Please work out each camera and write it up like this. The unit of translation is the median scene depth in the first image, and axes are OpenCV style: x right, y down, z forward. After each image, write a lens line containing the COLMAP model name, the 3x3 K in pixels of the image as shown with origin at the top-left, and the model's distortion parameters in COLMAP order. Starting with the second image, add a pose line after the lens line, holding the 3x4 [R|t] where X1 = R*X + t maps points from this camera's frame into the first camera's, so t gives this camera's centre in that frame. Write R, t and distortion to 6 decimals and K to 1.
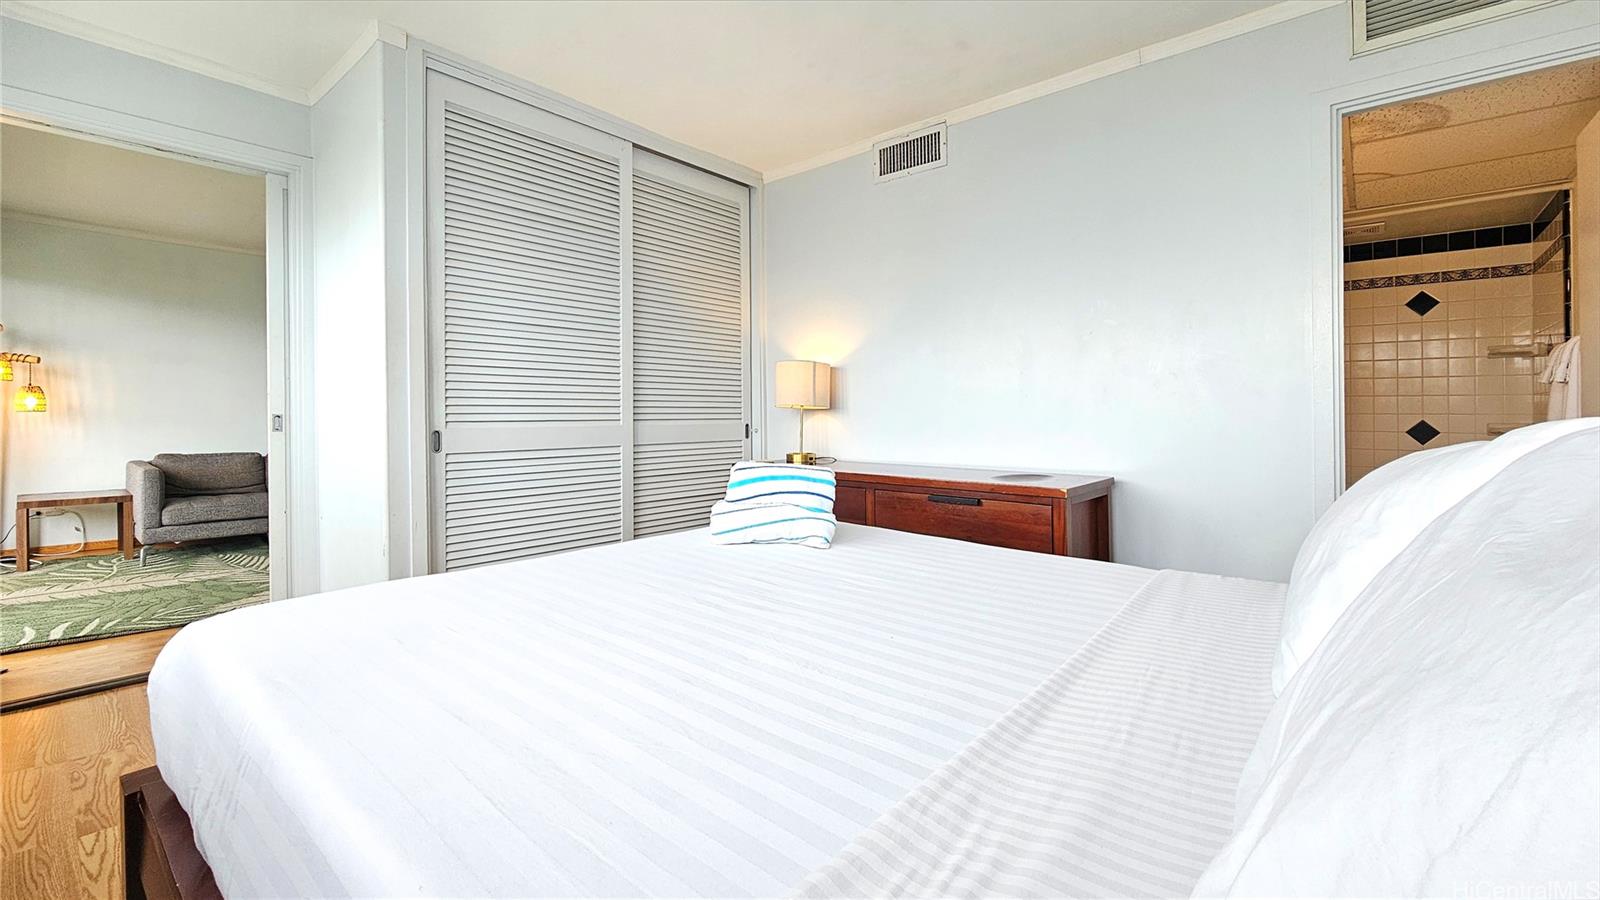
lens RADIAL K [[663.8, 0, 800.0], [0, 663.8, 450.0], [0, 0, 1]] dist [-0.000452, -0.000090]
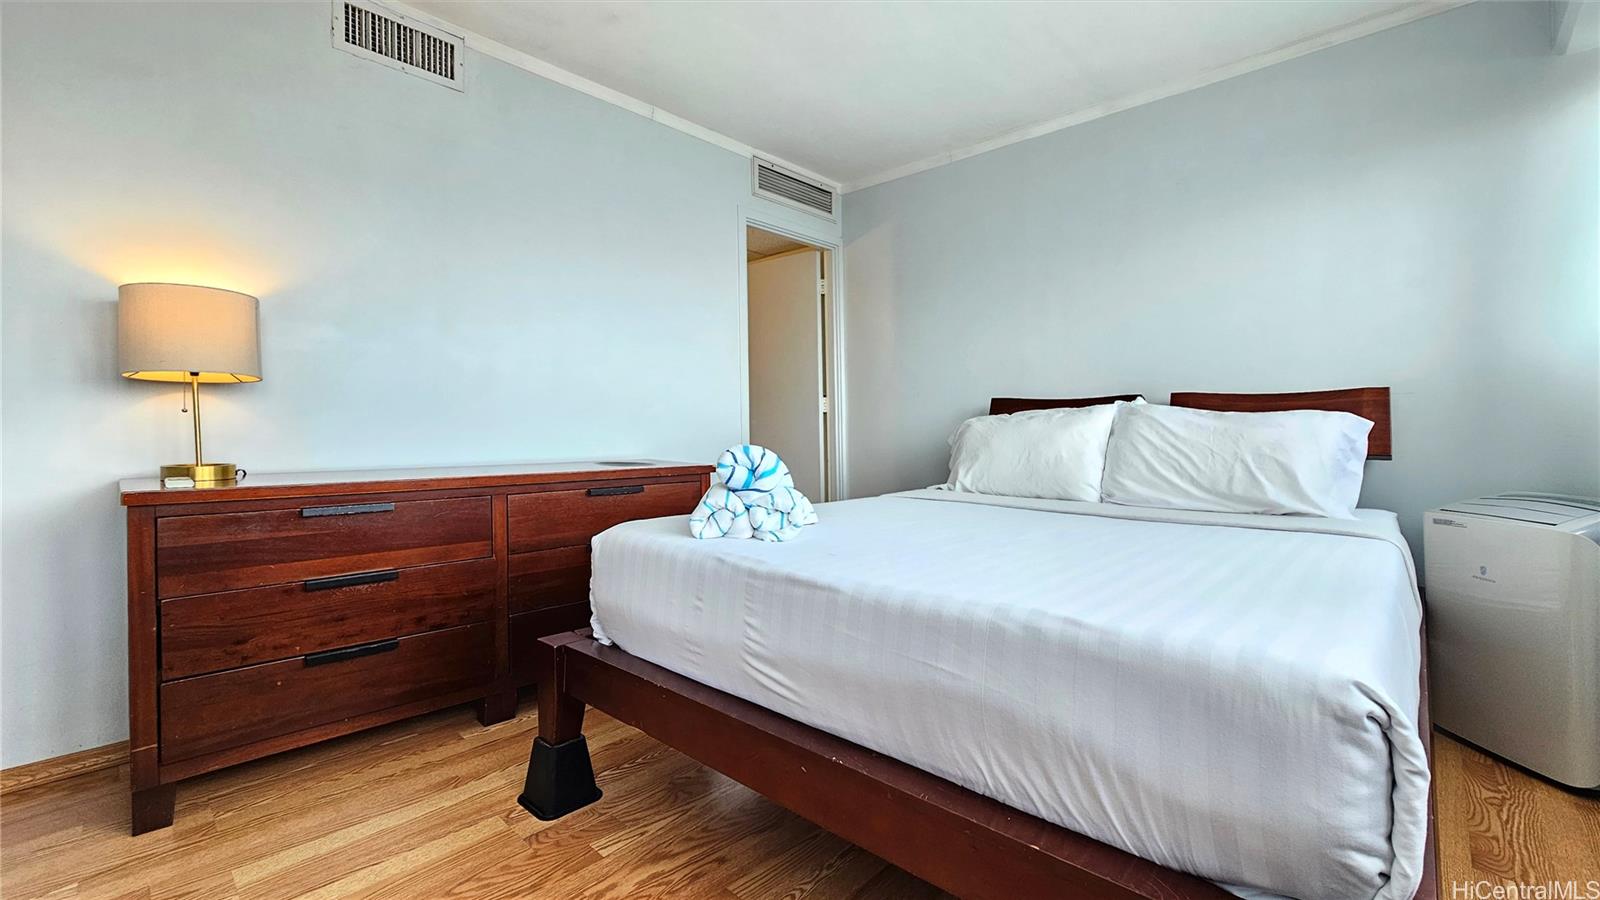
lens RADIAL K [[677.3, 0, 796.2], [0, 677.3, 410.8], [0, 0, 1]] dist [0.025769, 0.000038]
pose [[0.040016, 0.000165, 0.999199, -0.660304], [0.034662, 0.999398, -0.001553, -0.024956], [-0.998598, 0.034696, 0.039986, 0.624135]]
